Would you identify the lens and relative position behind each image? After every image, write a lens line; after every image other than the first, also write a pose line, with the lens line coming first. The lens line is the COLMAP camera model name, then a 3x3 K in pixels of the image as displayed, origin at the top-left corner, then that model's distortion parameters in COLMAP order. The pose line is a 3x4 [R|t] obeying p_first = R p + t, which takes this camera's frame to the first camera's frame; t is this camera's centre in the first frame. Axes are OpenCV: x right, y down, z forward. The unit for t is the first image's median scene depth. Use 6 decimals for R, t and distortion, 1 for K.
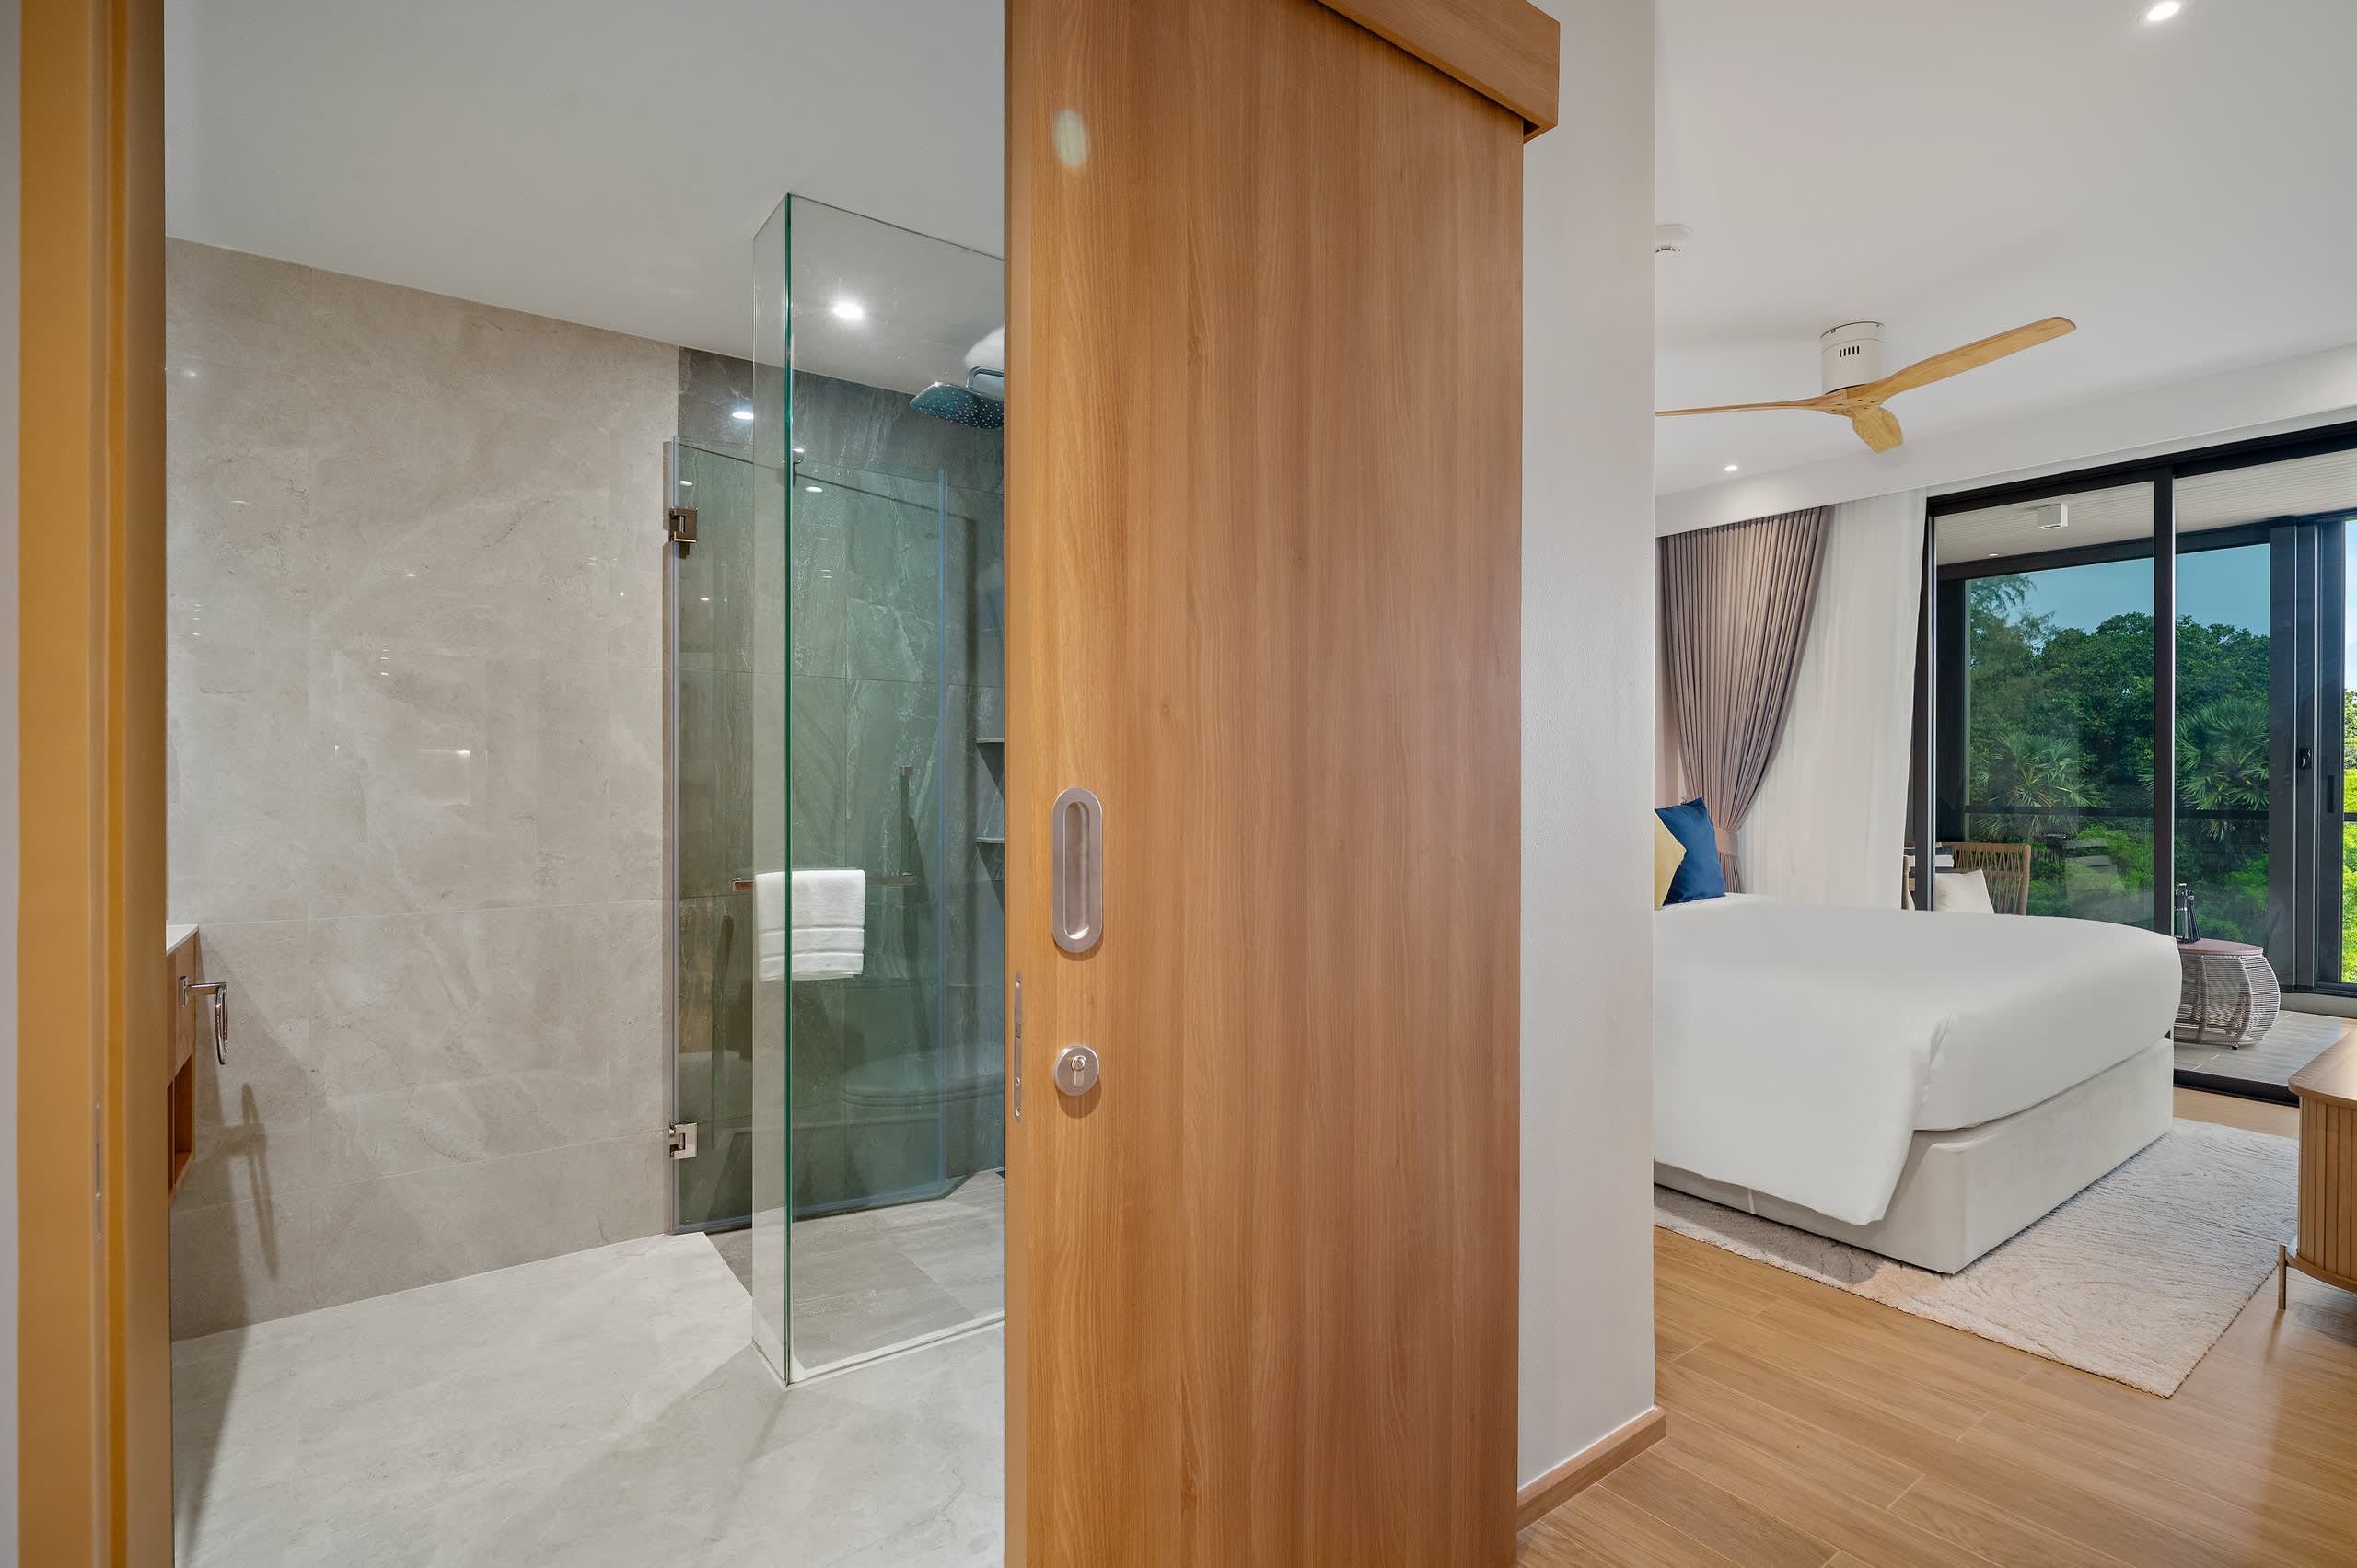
lens RADIAL K [[1112.3, 0, 1188.3], [0, 1112.3, 779.7], [0, 0, 1]] dist [-0.010861, 0.000317]
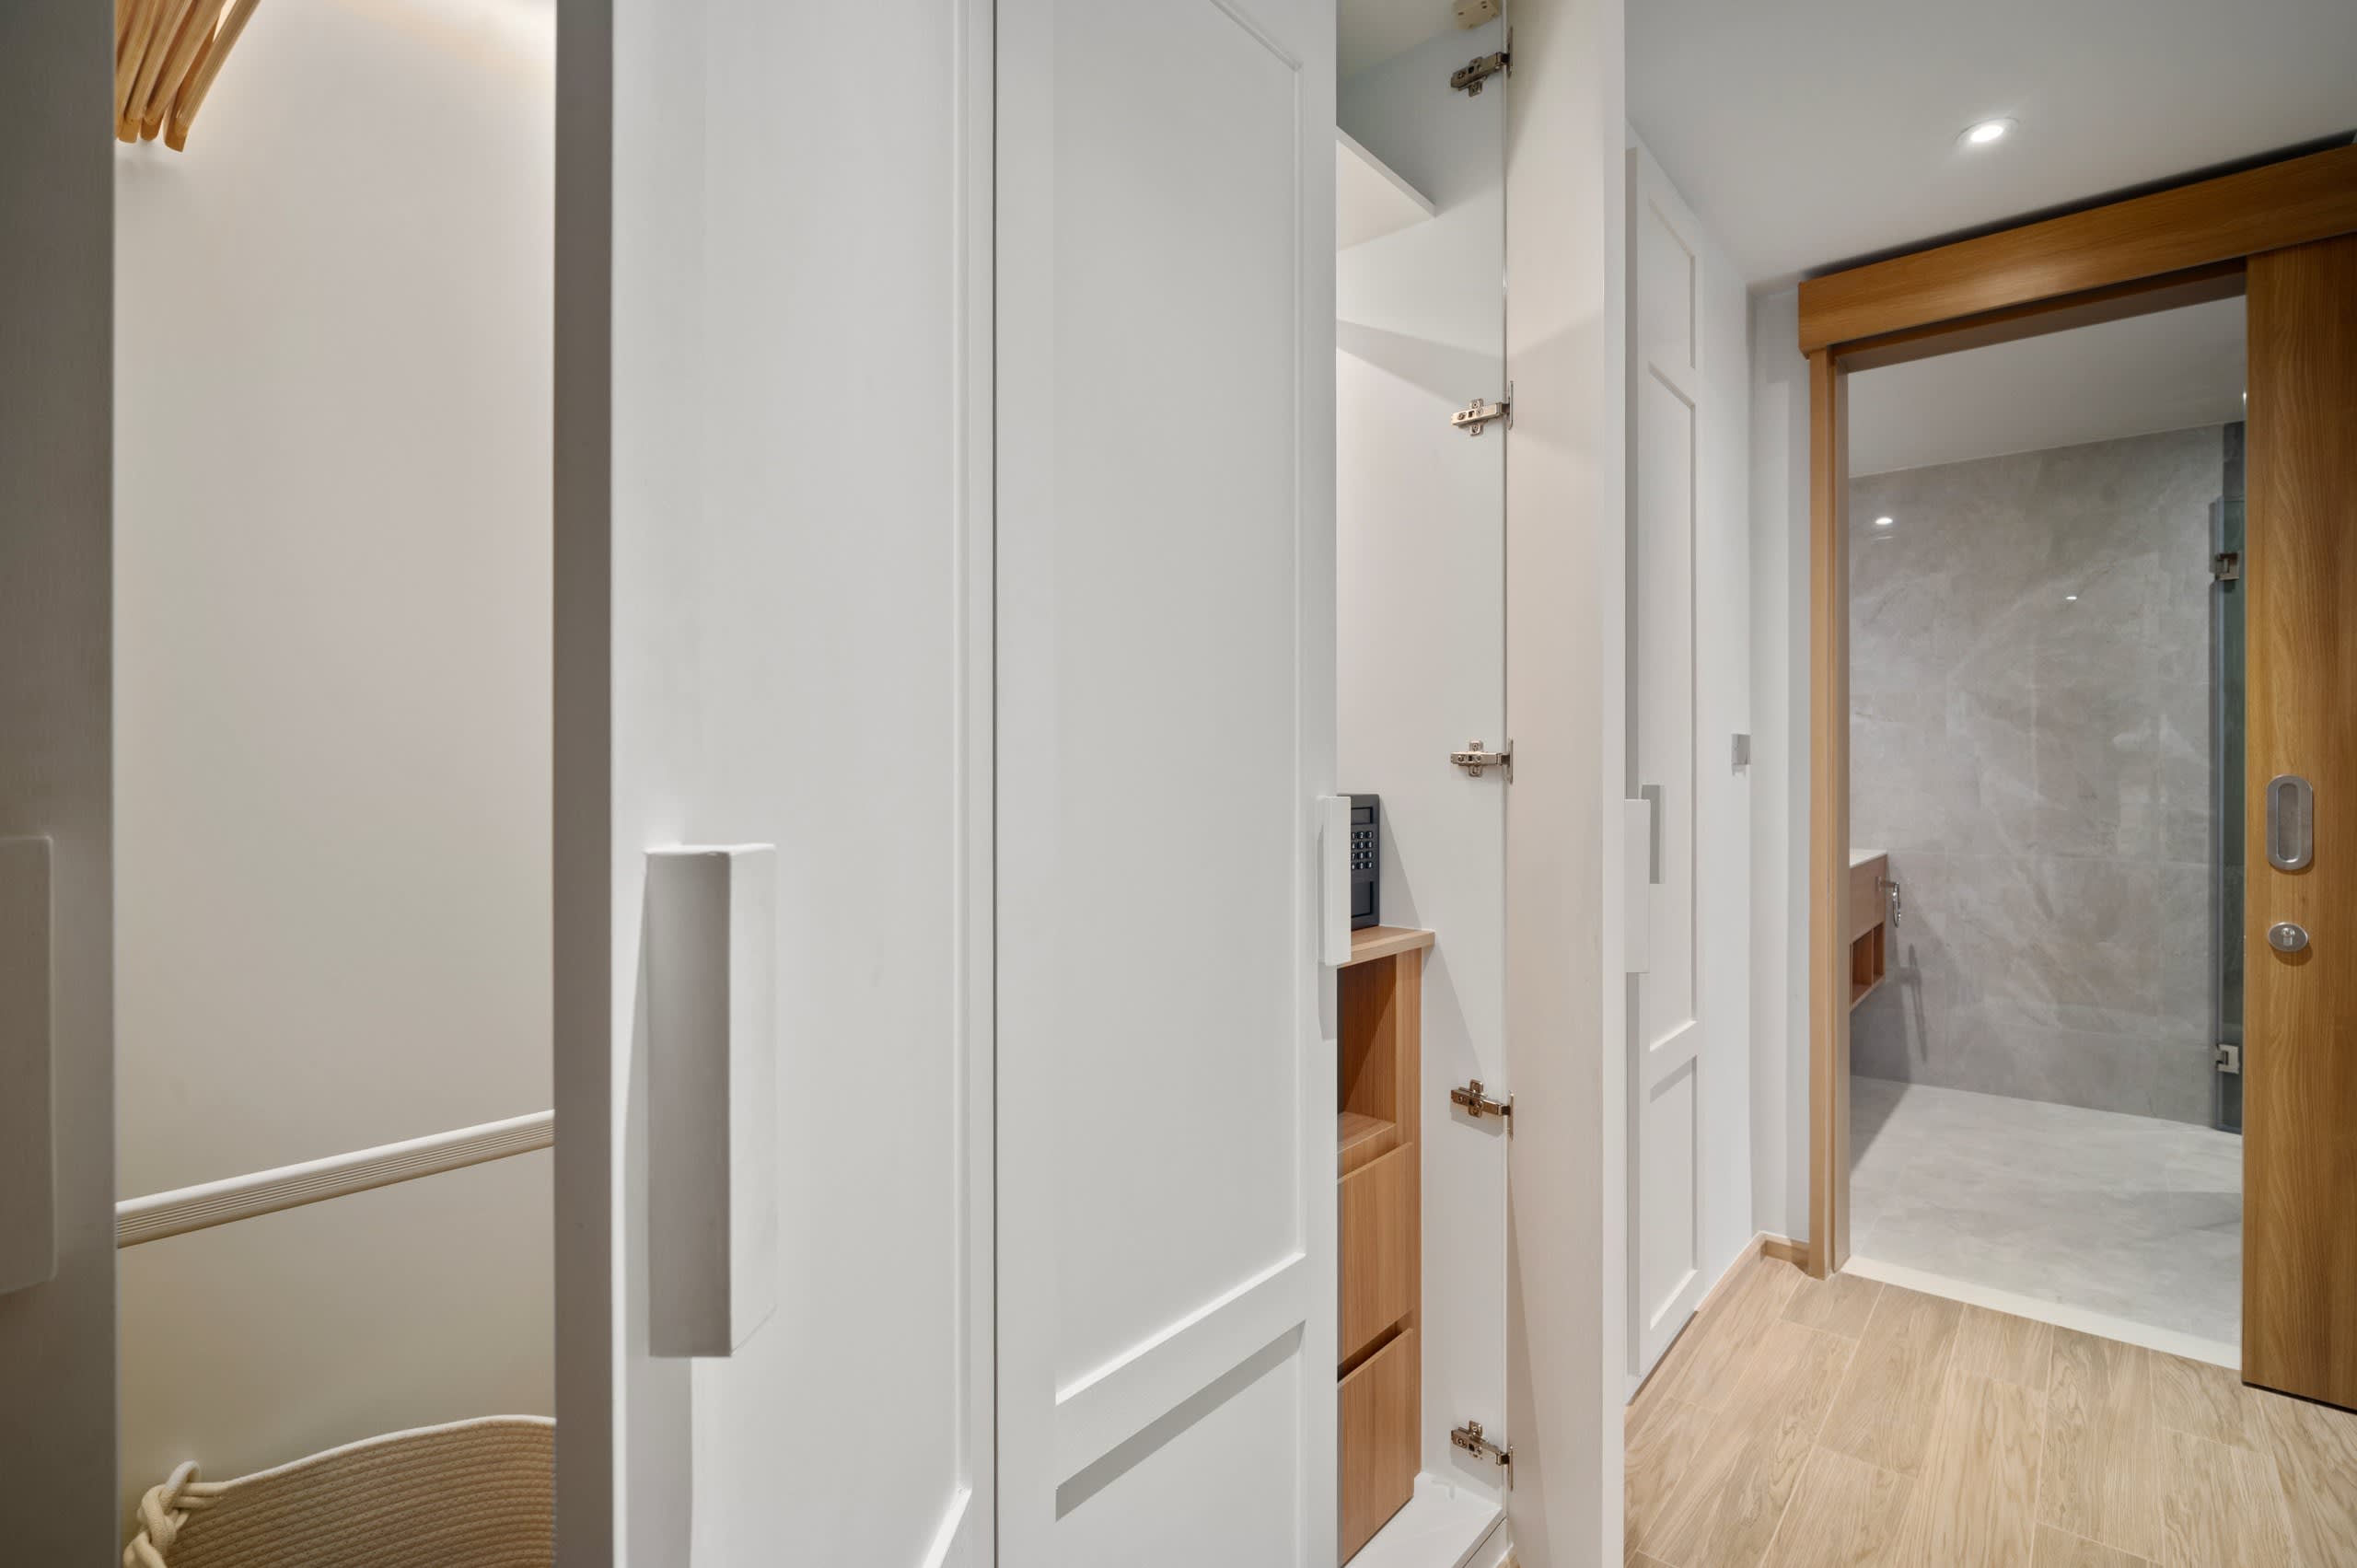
lens RADIAL K [[1112.3, 0, 1177.5], [0, 1112.3, 774.6], [0, 0, 1]] dist [-0.010861, 0.000317]
pose [[0.236605, 0.002849, -0.971602, 0.500728], [0.001910, 0.999992, 0.003397, -0.000941], [0.971604, -0.002660, 0.236598, -0.473831]]
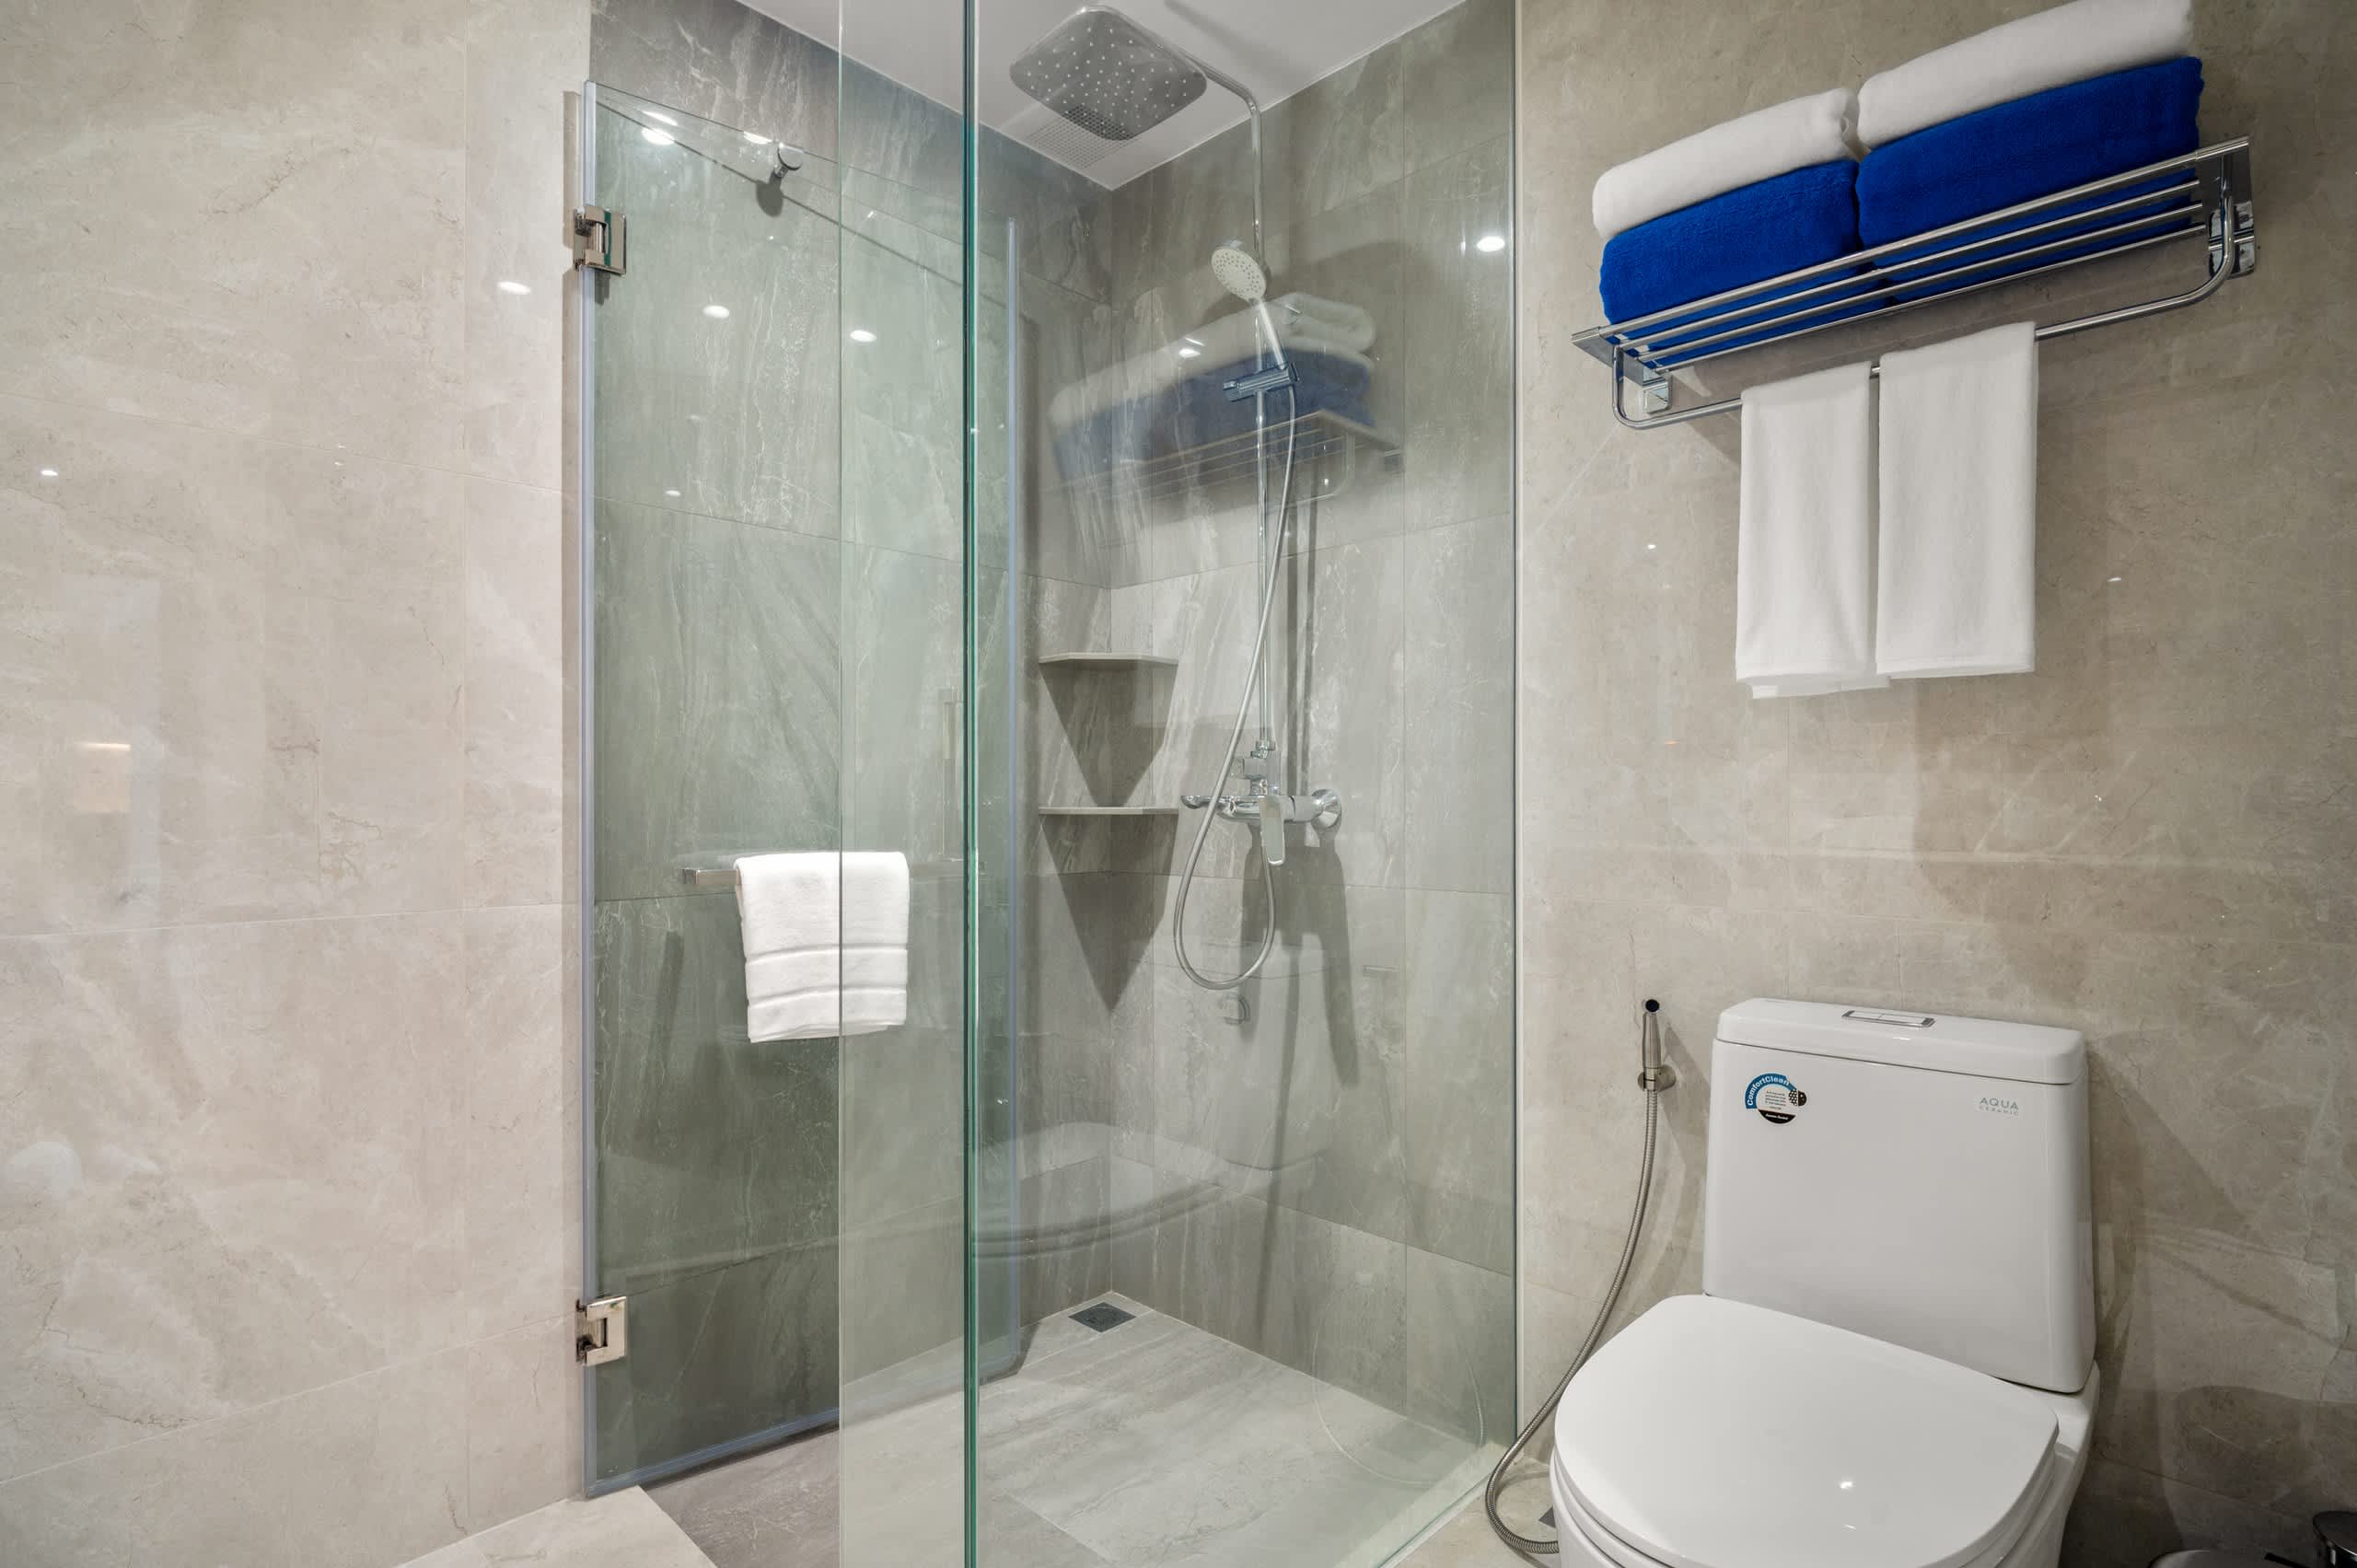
lens RADIAL K [[1112.3, 0, 1137.5], [0, 1112.3, 801.8], [0, 0, 1]] dist [-0.010861, 0.000317]
pose [[0.988002, -0.003778, 0.154396, -0.288034], [0.004077, 0.999990, -0.001622, 0.061809], [-0.154388, 0.002232, 0.988008, 0.422972]]
